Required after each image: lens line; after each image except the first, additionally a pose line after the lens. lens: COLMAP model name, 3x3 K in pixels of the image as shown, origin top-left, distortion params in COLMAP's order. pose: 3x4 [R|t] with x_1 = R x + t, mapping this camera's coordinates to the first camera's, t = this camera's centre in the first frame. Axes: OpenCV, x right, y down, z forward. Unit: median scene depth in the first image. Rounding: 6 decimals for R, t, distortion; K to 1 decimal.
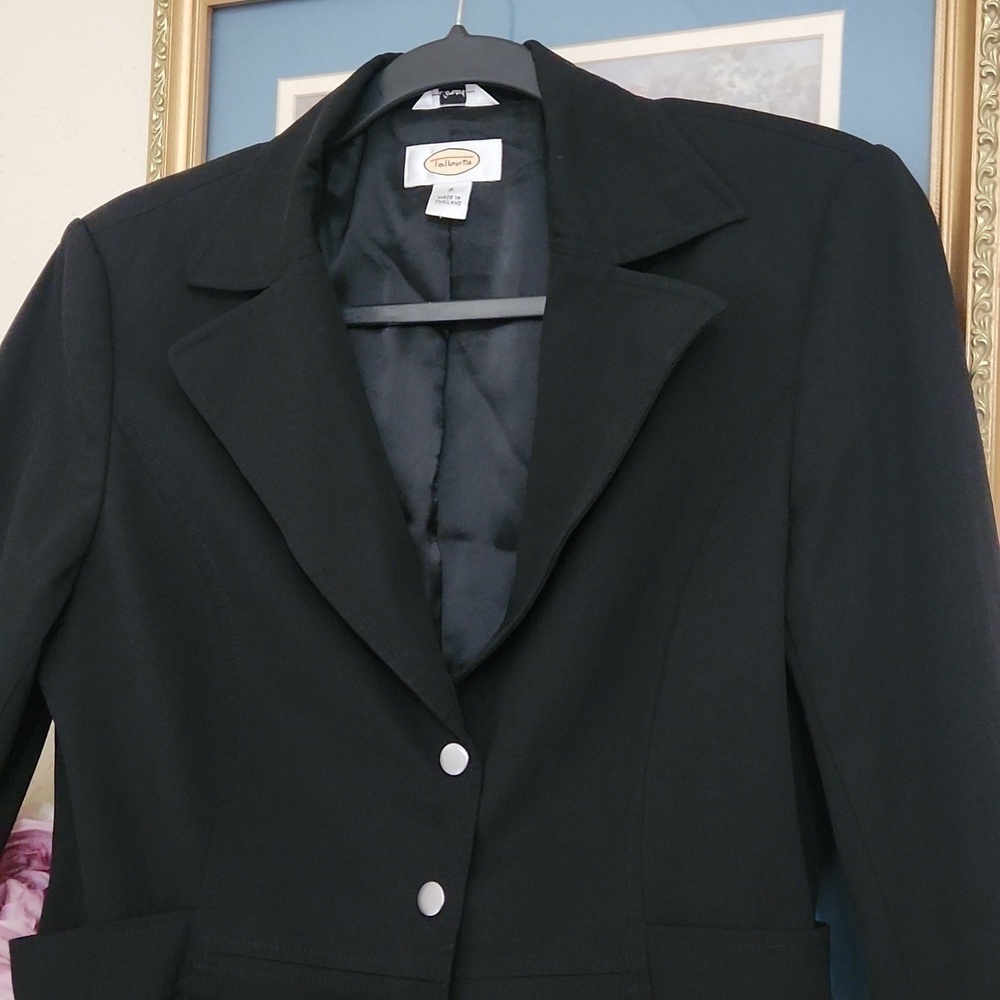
lens RADIAL K [[1466.7, 0, 500.3], [0, 1466.7, 506.0], [0, 0, 1]] dist [0.061170, 0.000000]
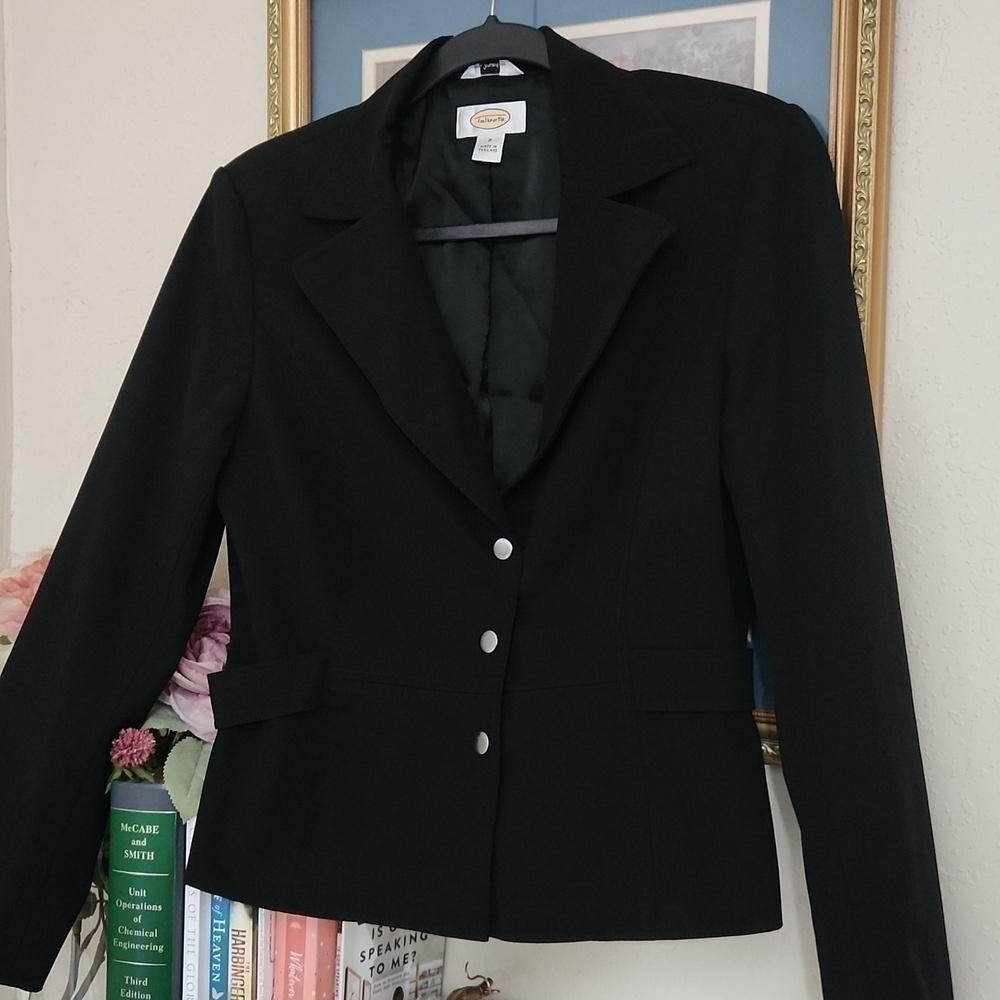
lens RADIAL K [[1466.7, 0, 509.0], [0, 1466.7, 504.4], [0, 0, 1]] dist [0.061170, 0.000000]
pose [[0.997634, -0.023580, -0.064578, 0.065721], [0.030261, 0.994063, 0.104515, -0.020167], [0.061730, -0.106222, 0.992424, -0.404362]]
